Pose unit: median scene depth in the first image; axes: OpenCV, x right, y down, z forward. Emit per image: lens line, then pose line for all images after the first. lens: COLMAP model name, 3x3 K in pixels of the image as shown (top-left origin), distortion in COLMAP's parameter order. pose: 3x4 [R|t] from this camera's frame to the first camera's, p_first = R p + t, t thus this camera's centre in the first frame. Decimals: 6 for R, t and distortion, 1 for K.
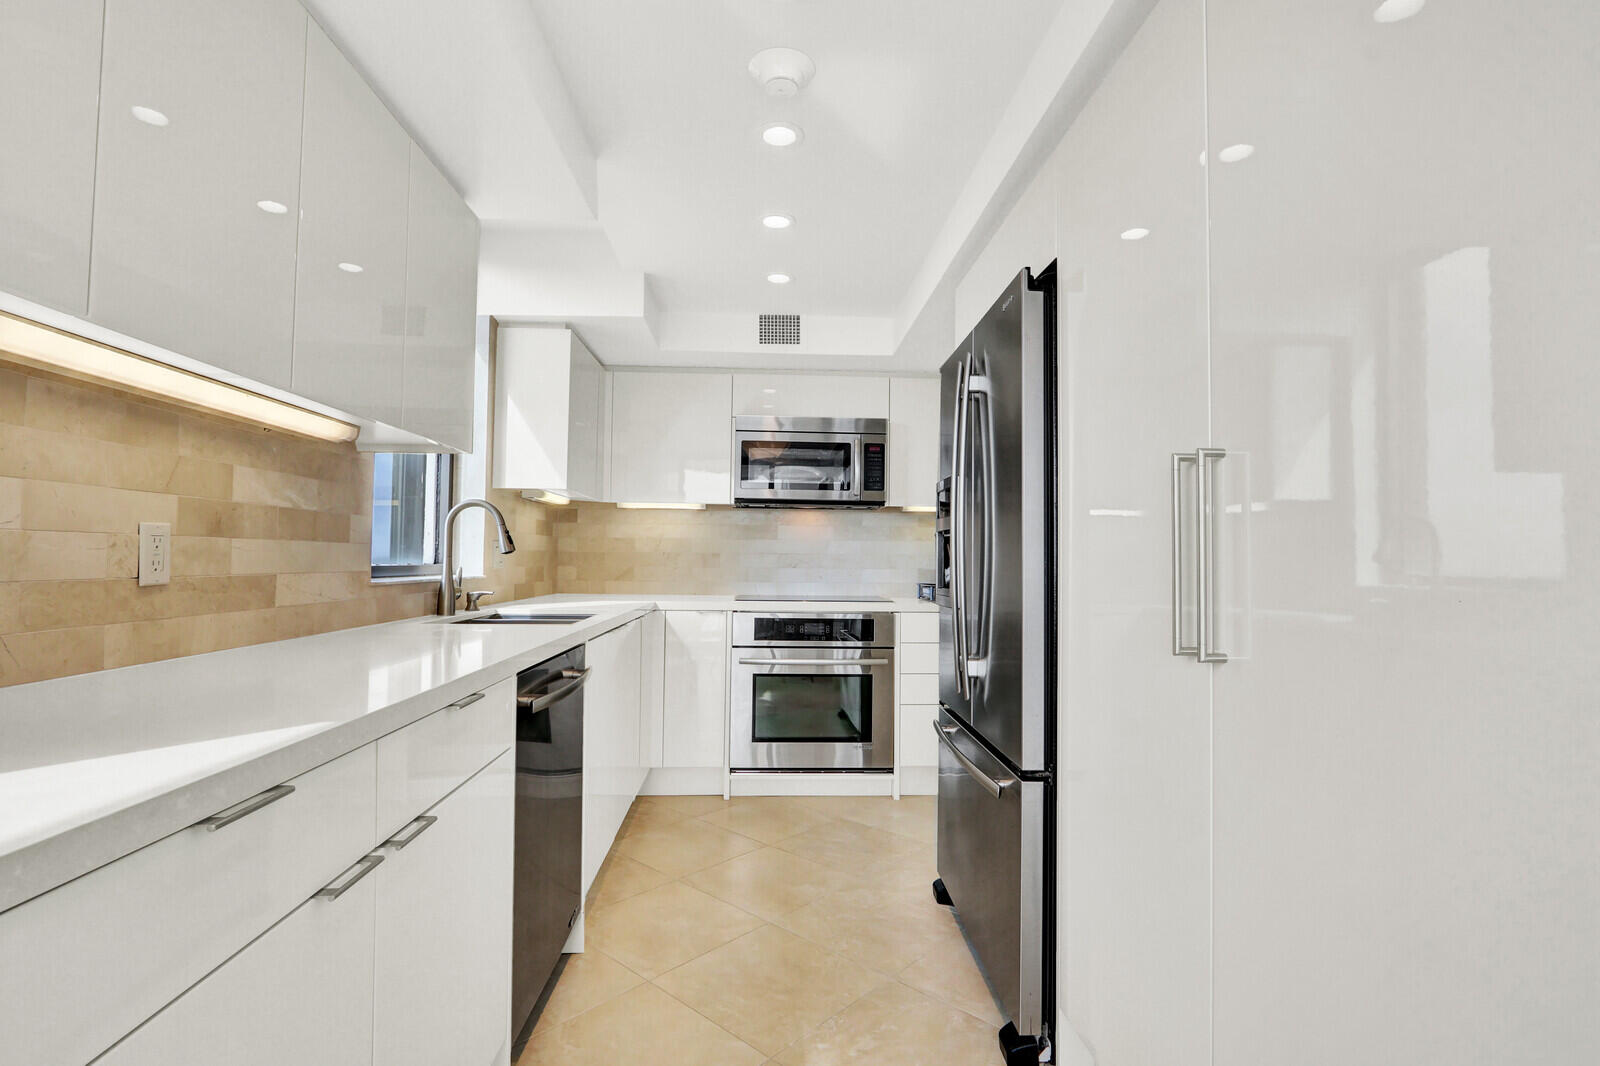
lens RADIAL K [[745.6, 0, 789.8], [0, 745.6, 536.2], [0, 0, 1]] dist [-0.018938, 0.005392]
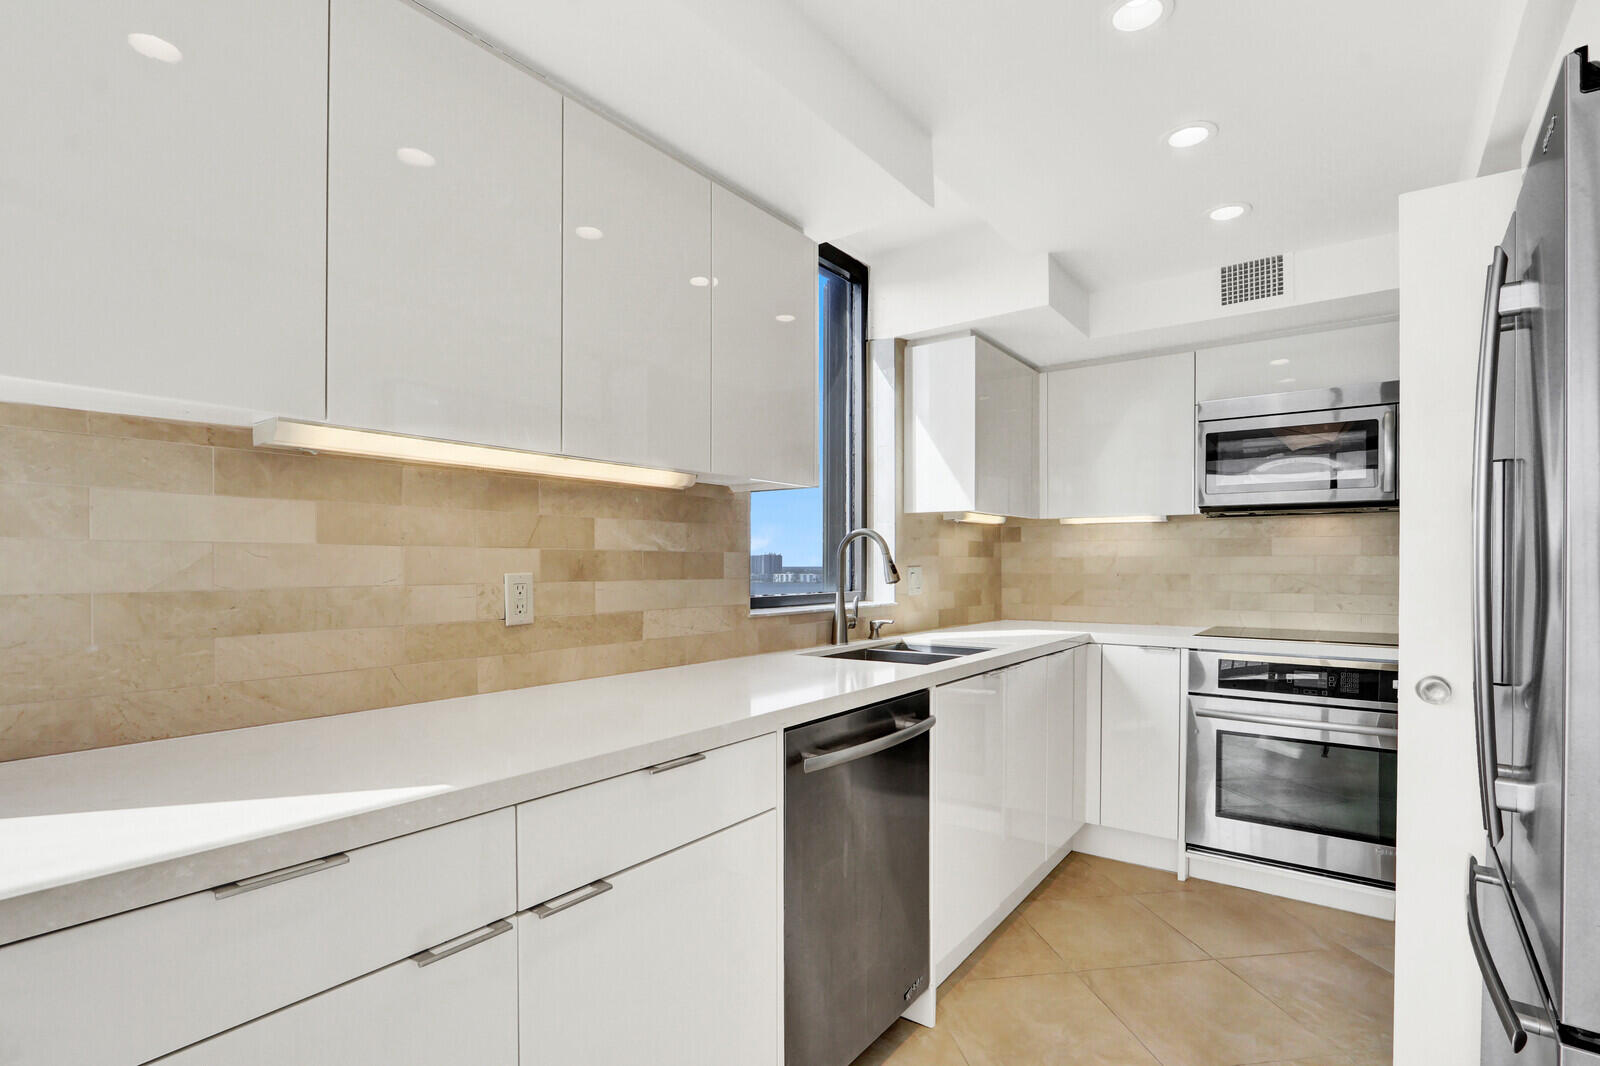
lens RADIAL K [[745.6, 0, 824.0], [0, 745.6, 568.0], [0, 0, 1]] dist [-0.018938, 0.005392]
pose [[0.786483, -0.007701, -0.617564, 0.131774], [0.027579, 0.999363, 0.022660, -0.018749], [0.616996, -0.034853, 0.786194, 0.164025]]
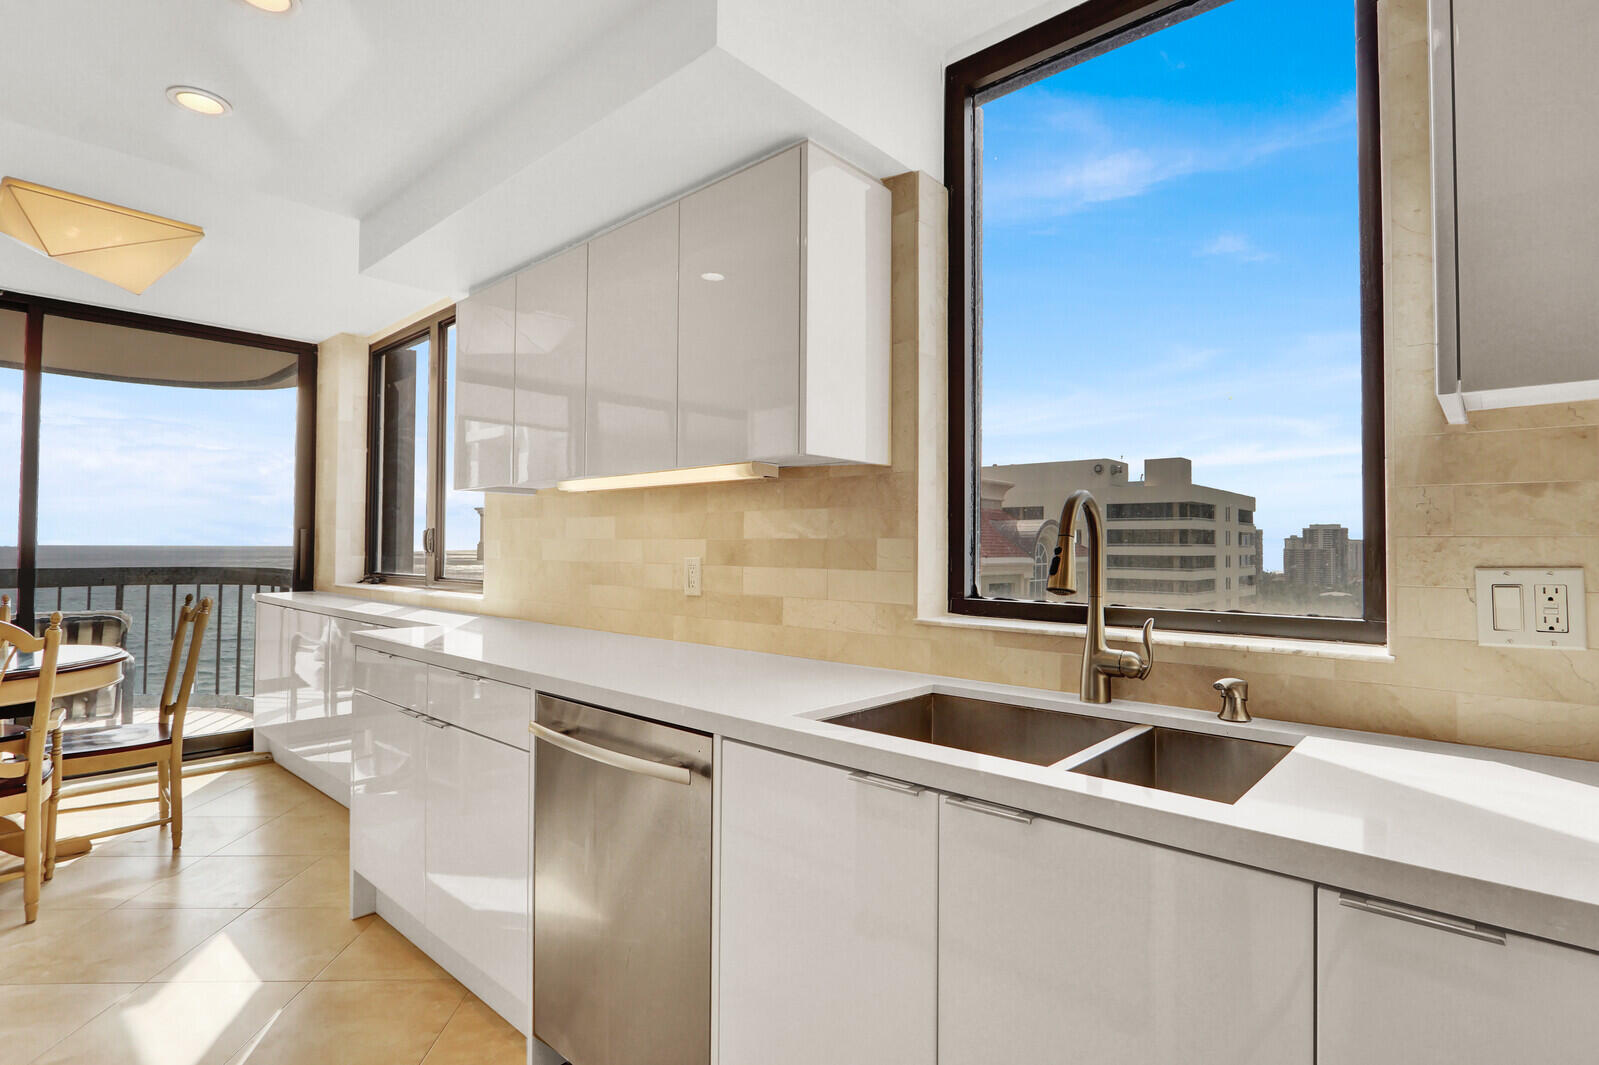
lens RADIAL K [[745.1, 0, 756.2], [0, 745.1, 527.6], [0, 0, 1]] dist [-0.018938, 0.005392]
pose [[-0.705009, -0.040929, -0.708016, 0.100026], [0.003363, 0.998129, -0.061049, 0.007972], [0.709190, -0.045421, -0.703553, 1.054917]]
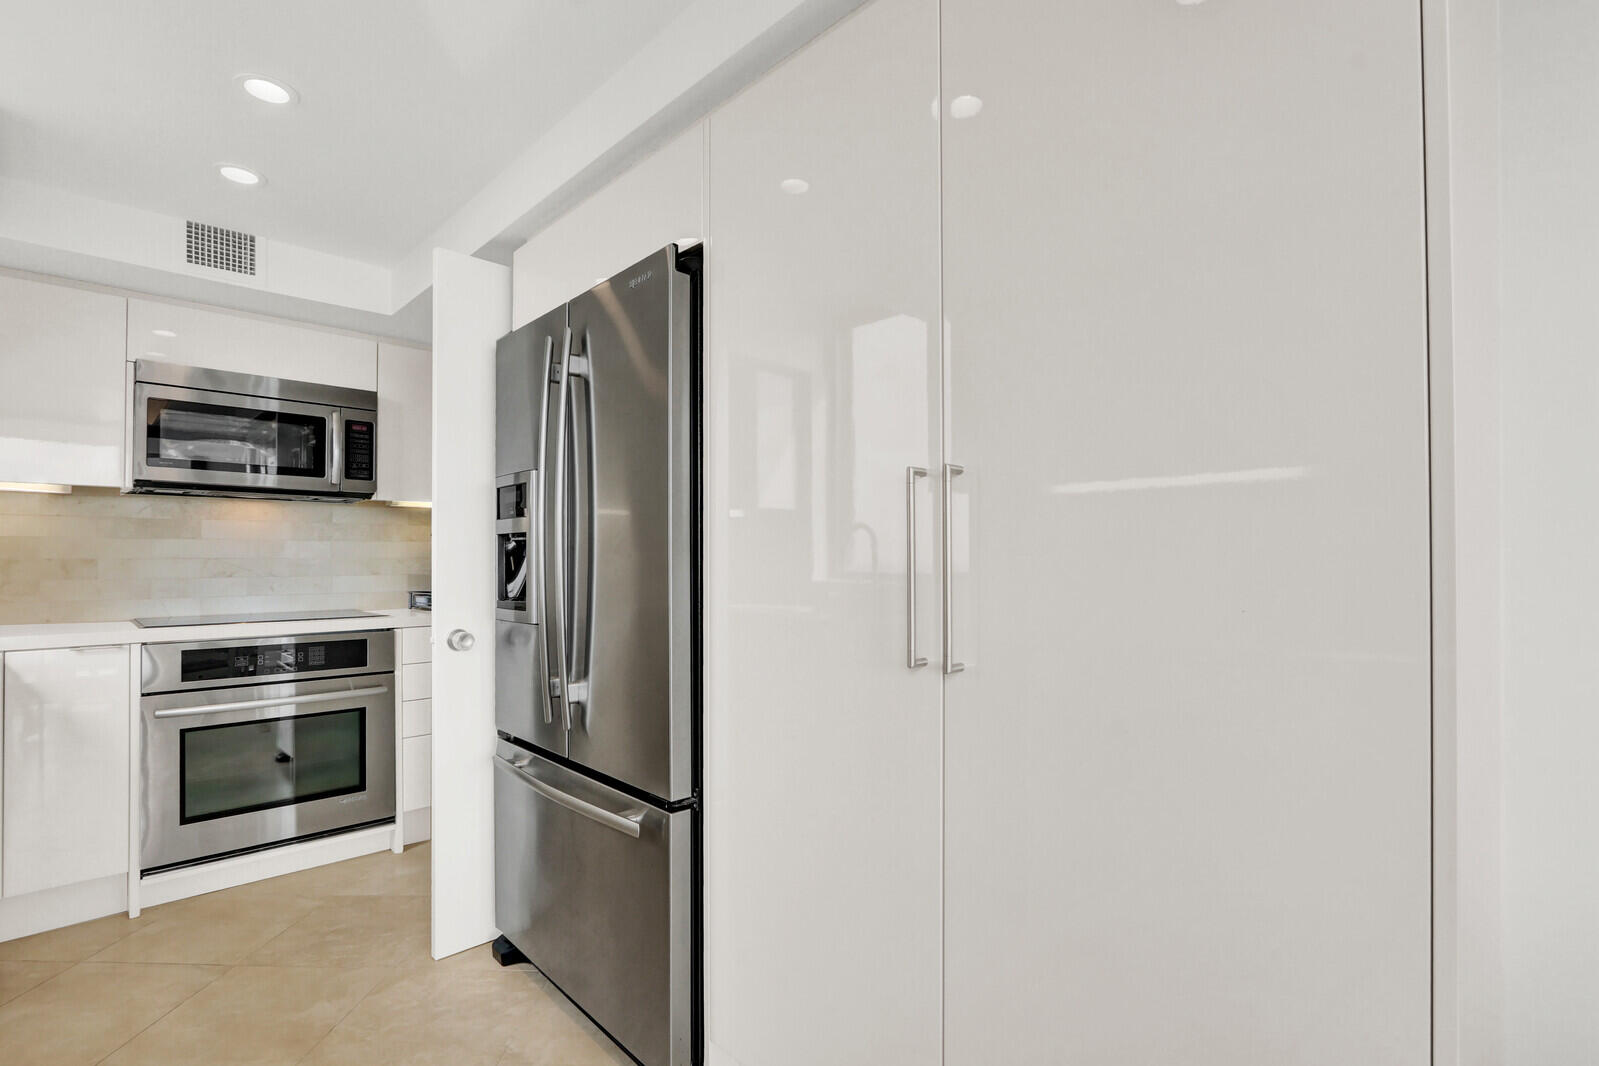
lens RADIAL K [[745.1, 0, 748.7], [0, 745.1, 553.7], [0, 0, 1]] dist [-0.018938, 0.005392]
pose [[0.757142, -0.008669, 0.653193, -0.117777], [-0.010203, 0.999633, 0.025093, -0.006940], [-0.653171, -0.025663, 0.756775, 0.147109]]
